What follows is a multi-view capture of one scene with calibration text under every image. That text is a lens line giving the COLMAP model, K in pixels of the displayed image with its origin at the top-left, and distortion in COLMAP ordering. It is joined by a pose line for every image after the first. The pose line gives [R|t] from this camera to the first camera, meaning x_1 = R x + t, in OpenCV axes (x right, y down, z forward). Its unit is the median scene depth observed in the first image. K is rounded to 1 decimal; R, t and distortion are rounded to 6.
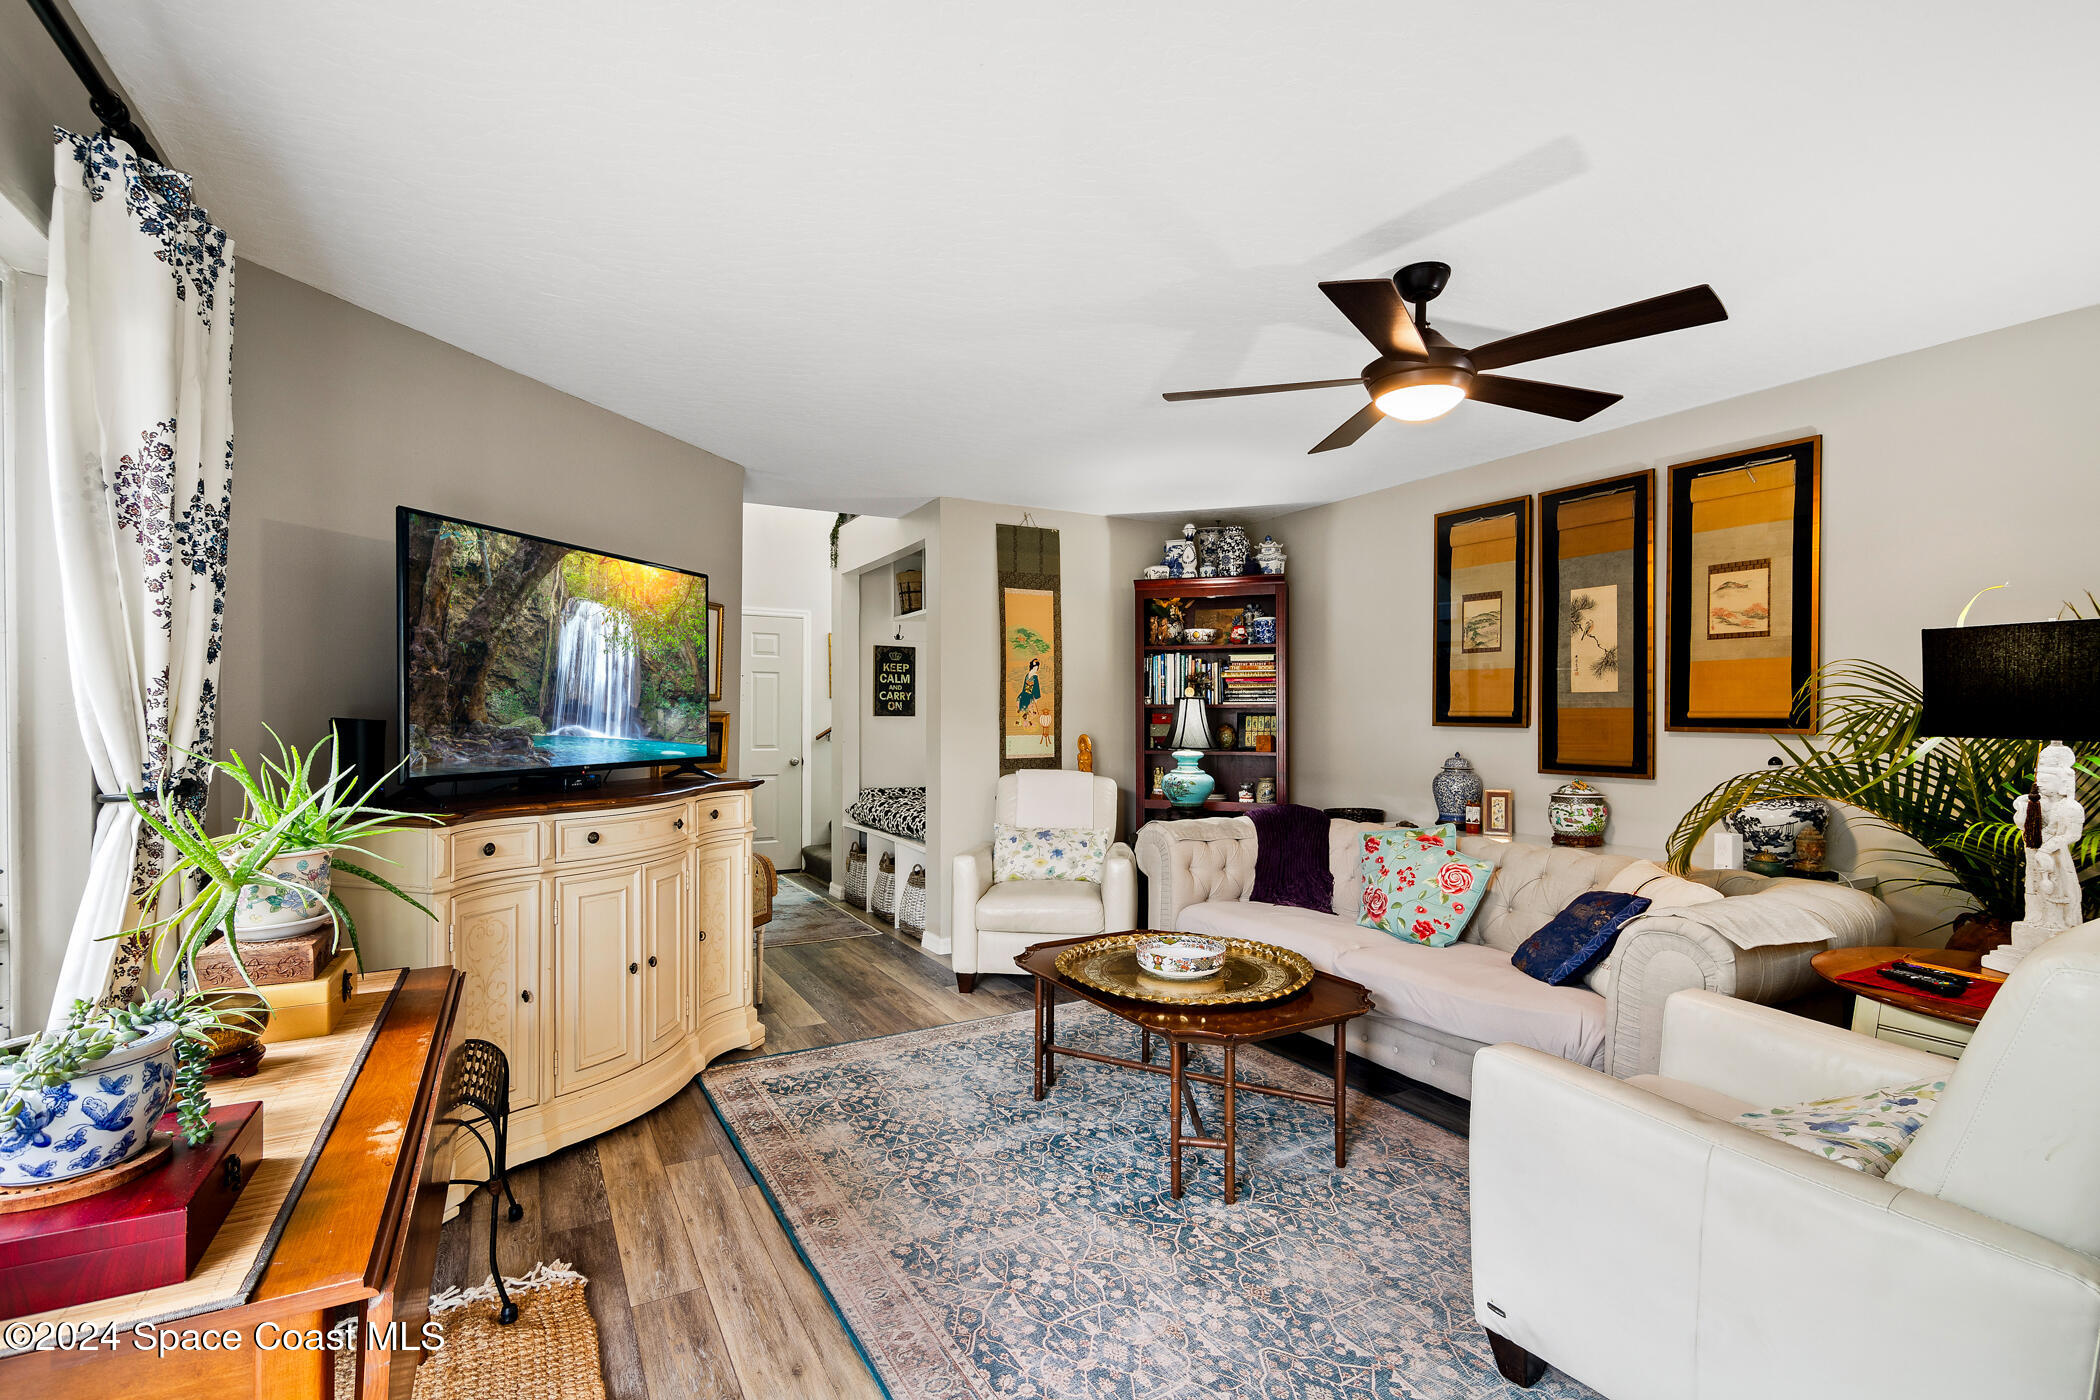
lens RADIAL K [[984.2, 0, 1050.0], [0, 984.2, 700.0], [0, 0, 1]] dist [-0.001789, -0.000229]
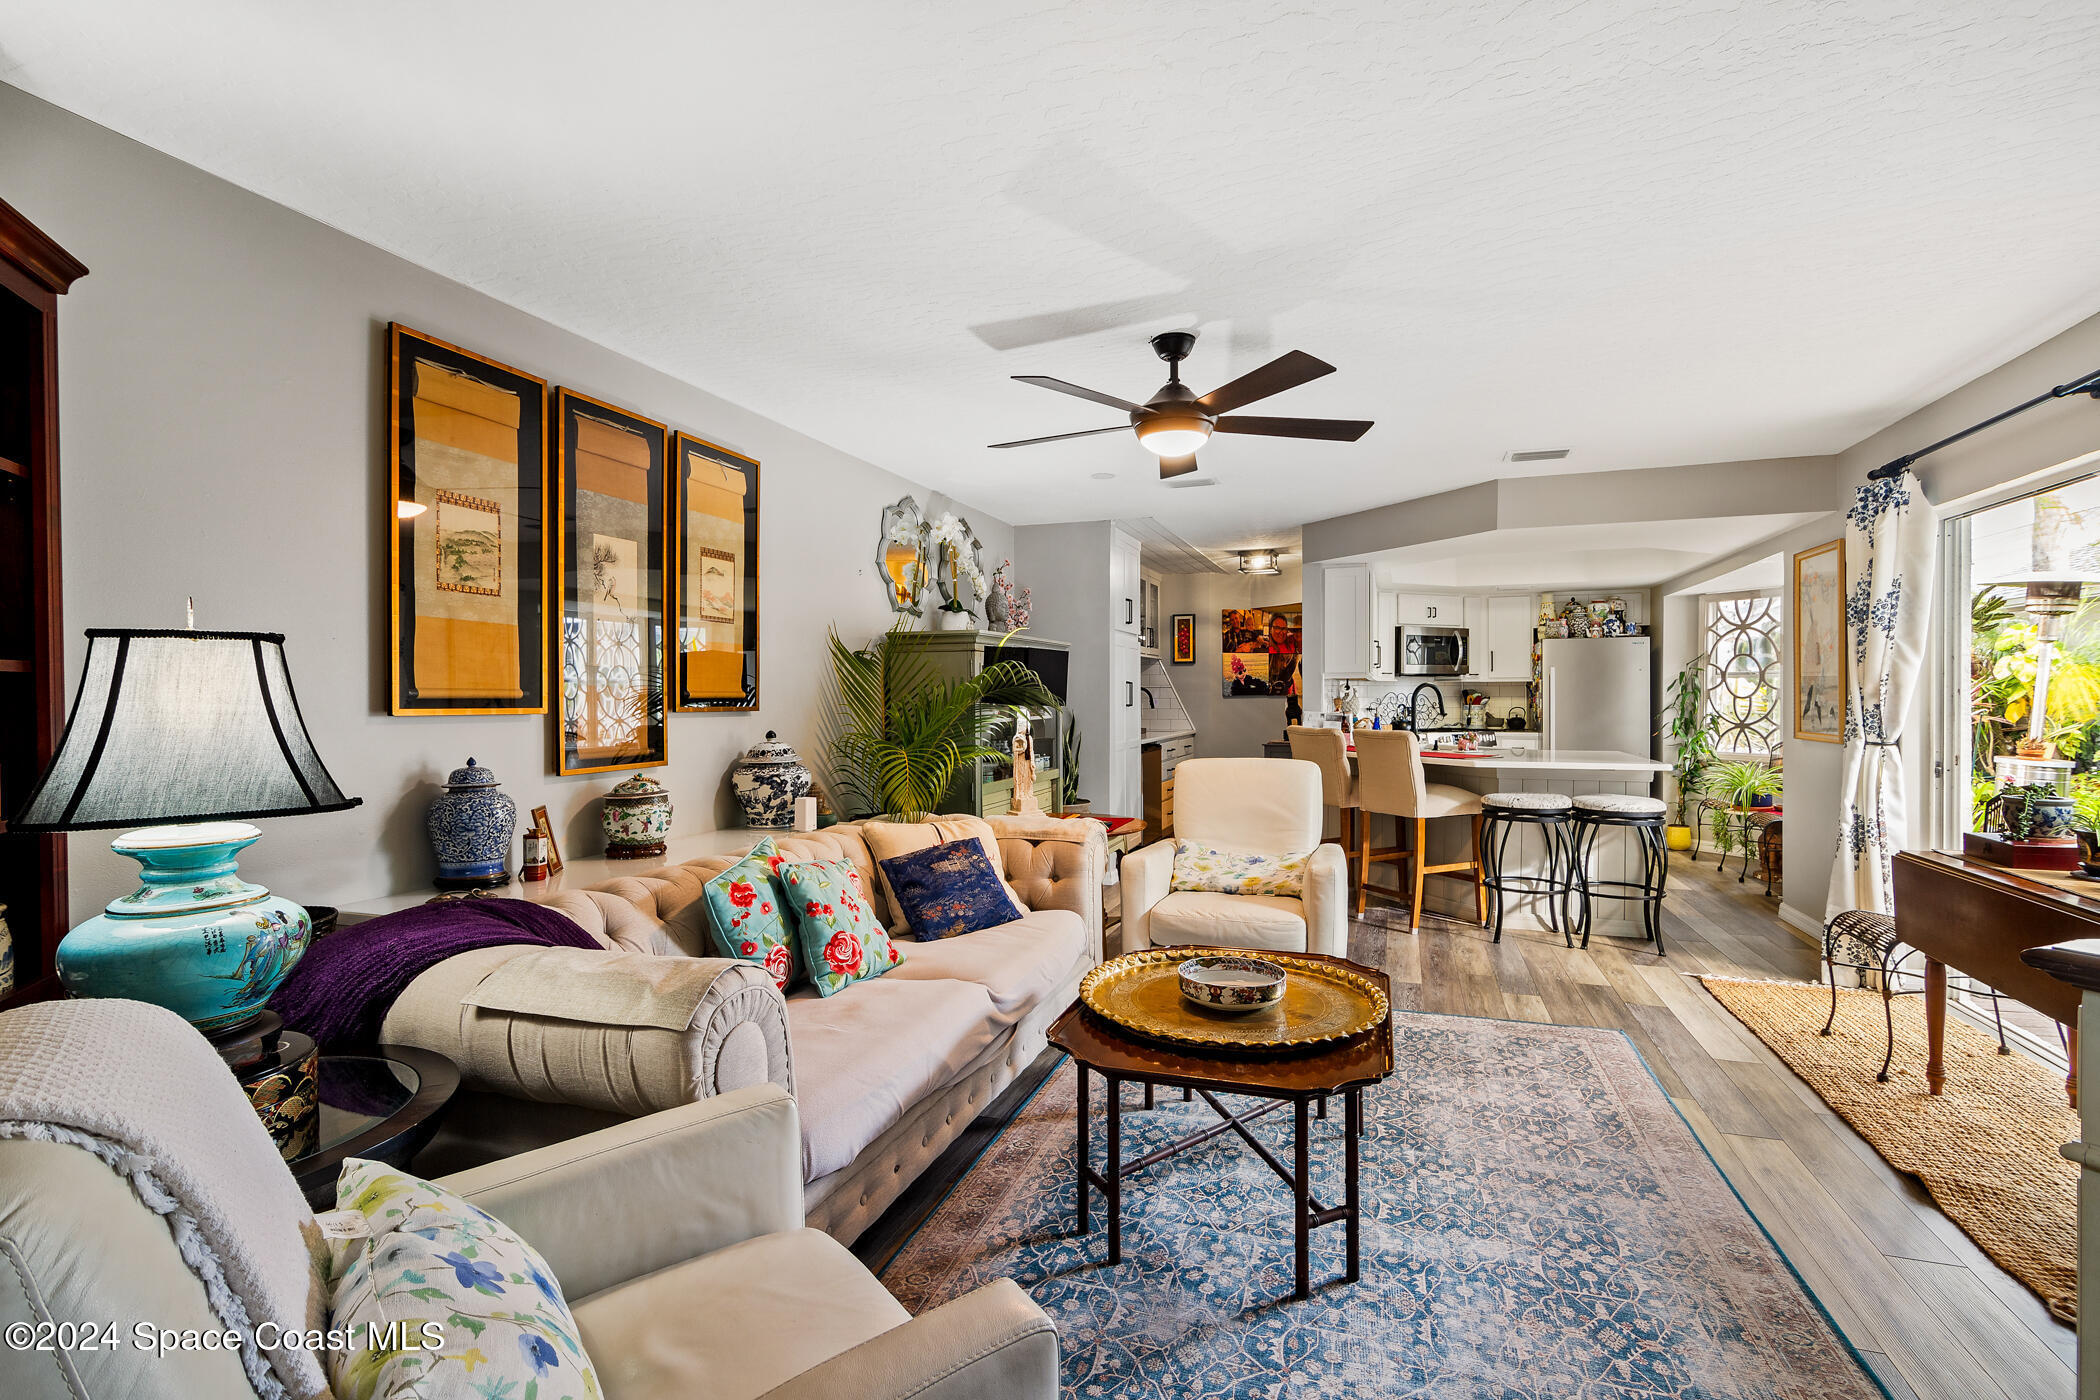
lens RADIAL K [[984.2, 0, 1050.0], [0, 984.2, 700.0], [0, 0, 1]] dist [-0.001789, -0.000229]
pose [[-0.665018, -0.002354, 0.746824, -0.369615], [-0.007579, 0.999965, -0.003597, 0.024531], [-0.746789, -0.008052, -0.665012, 1.602661]]
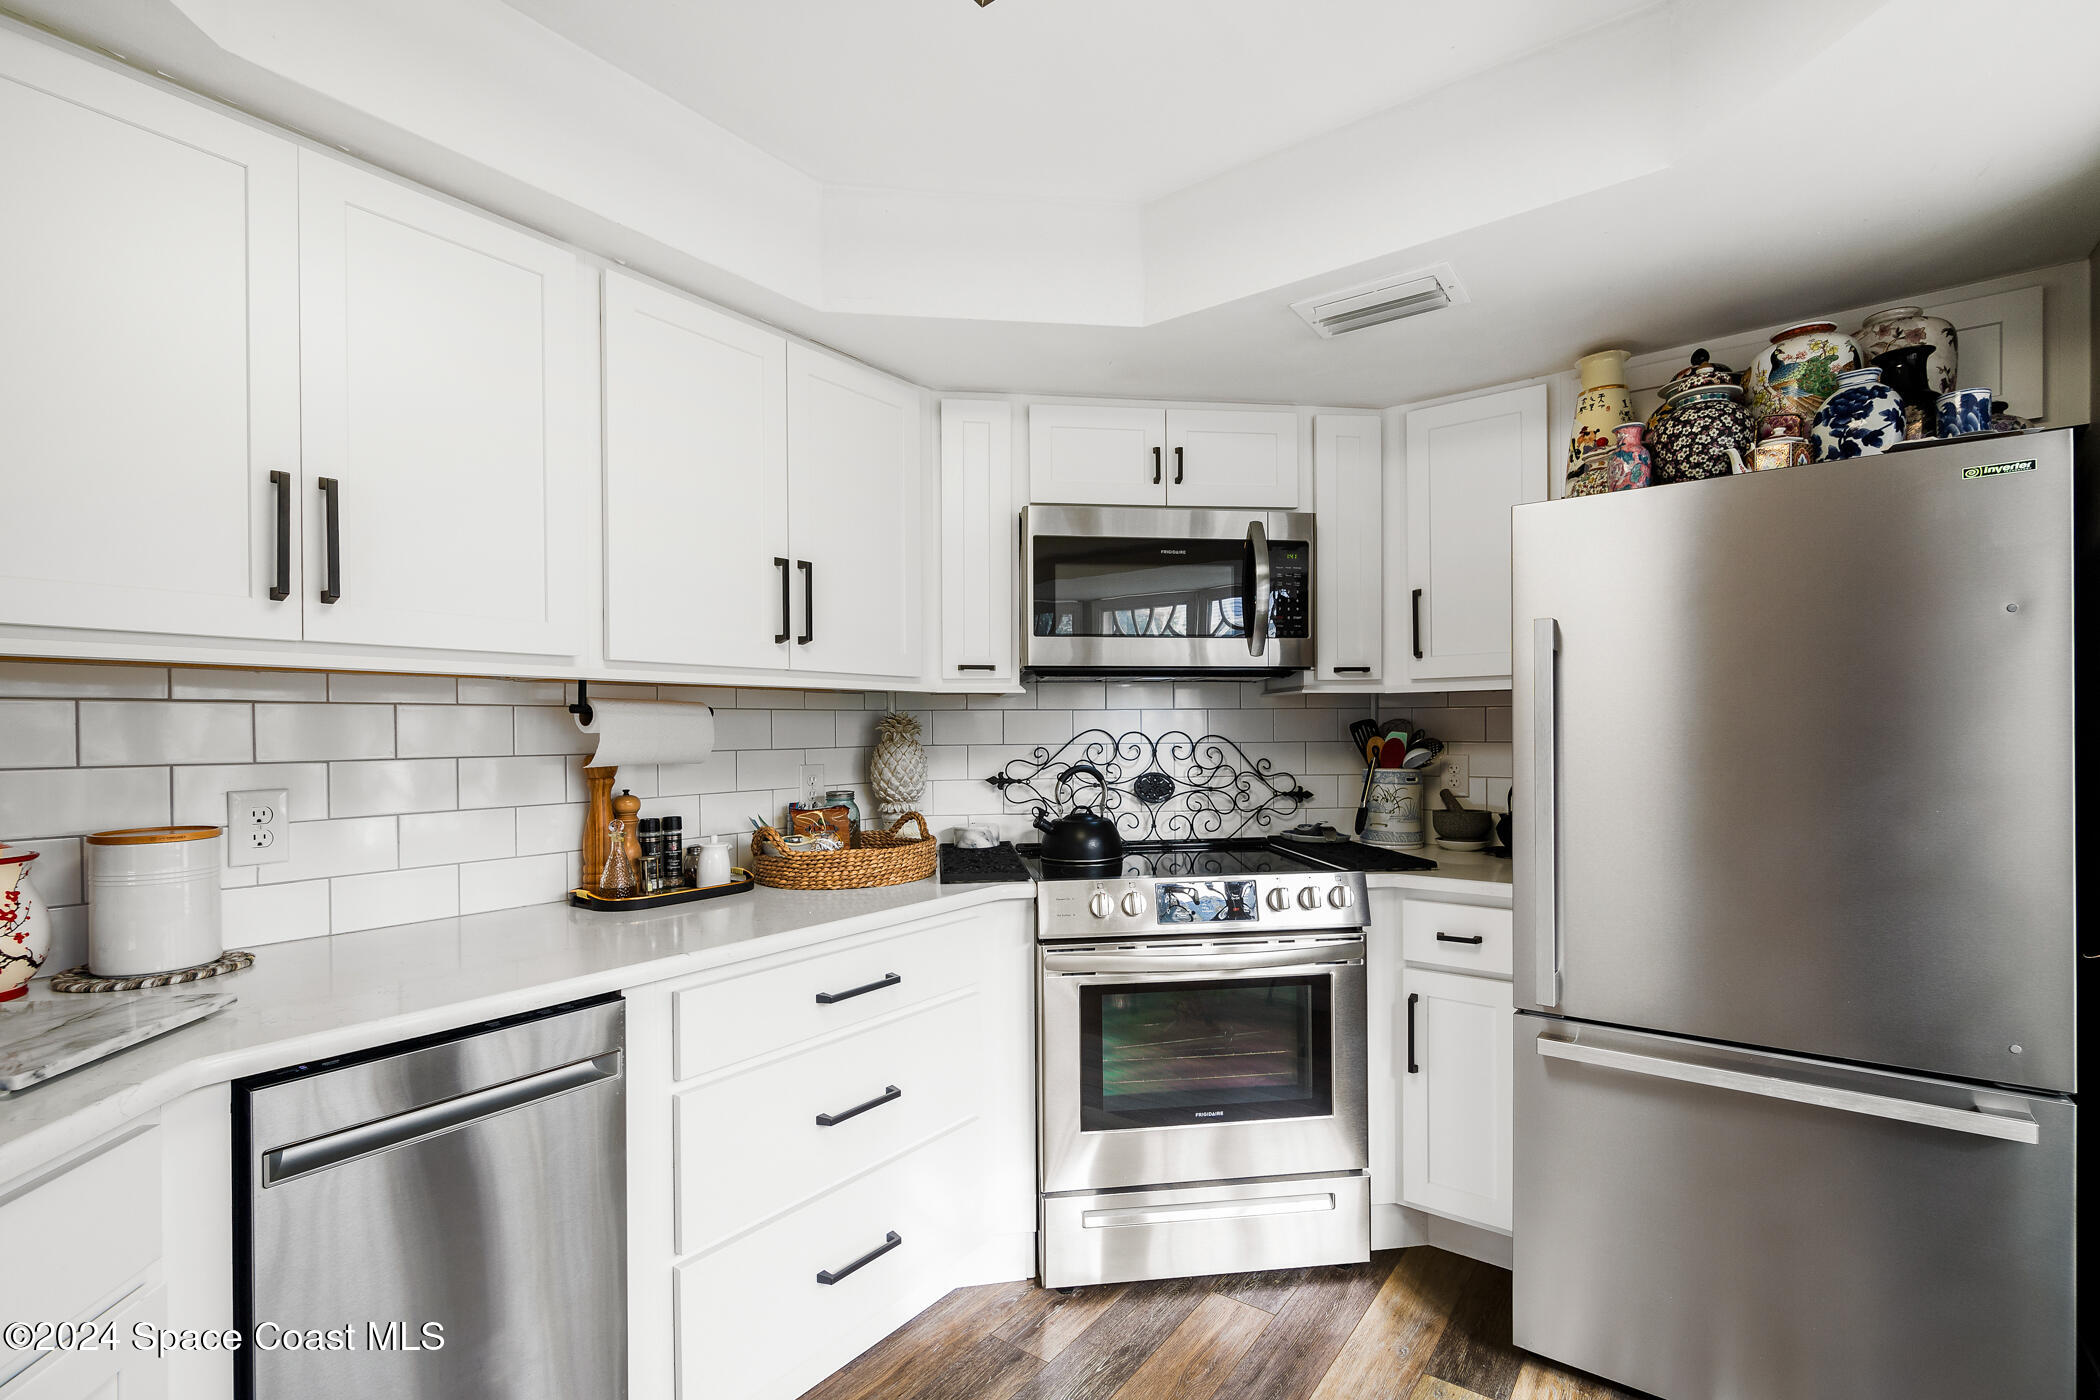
lens RADIAL K [[961.9, 0, 1048.9], [0, 961.9, 731.7], [0, 0, 1]] dist [-0.000417, -0.000846]
pose [[-0.411715, -0.000025, 0.911313, -0.140081], [-0.005966, 0.999979, -0.002668, 0.012384], [-0.911293, -0.006535, -0.411706, 0.825011]]
